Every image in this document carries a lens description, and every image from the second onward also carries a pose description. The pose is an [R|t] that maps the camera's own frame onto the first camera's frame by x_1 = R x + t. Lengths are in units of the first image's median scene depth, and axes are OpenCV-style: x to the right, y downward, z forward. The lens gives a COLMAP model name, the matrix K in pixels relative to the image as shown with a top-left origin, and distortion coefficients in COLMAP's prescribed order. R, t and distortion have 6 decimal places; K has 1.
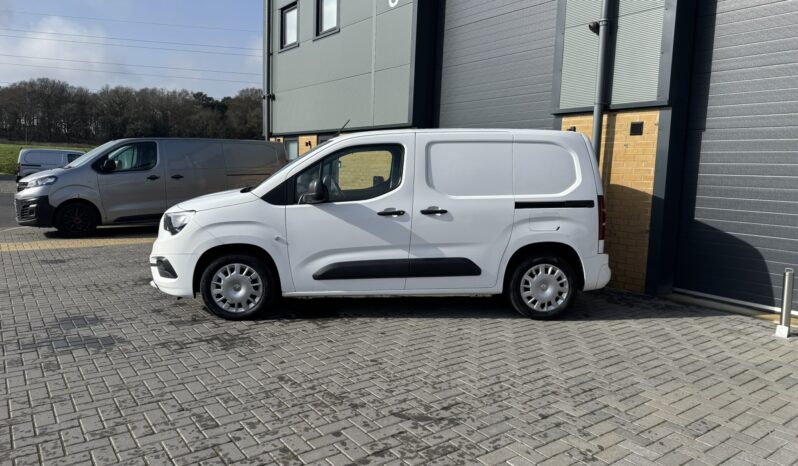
lens RADIAL K [[558.8, 0, 397.7], [0, 558.8, 232.6], [0, 0, 1]] dist [0.055493, -0.071316]
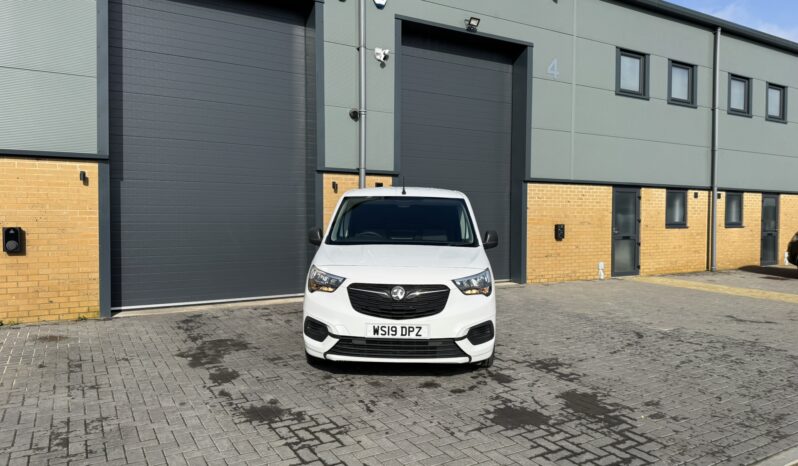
lens RADIAL K [[558.8, 0, 394.6], [0, 558.8, 232.1], [0, 0, 1]] dist [0.055493, -0.071316]
pose [[0.099978, -0.060561, 0.993145, -1.377296], [0.107216, 0.992990, 0.049758, -0.172724], [-0.989196, 0.101506, 0.105770, 1.048079]]
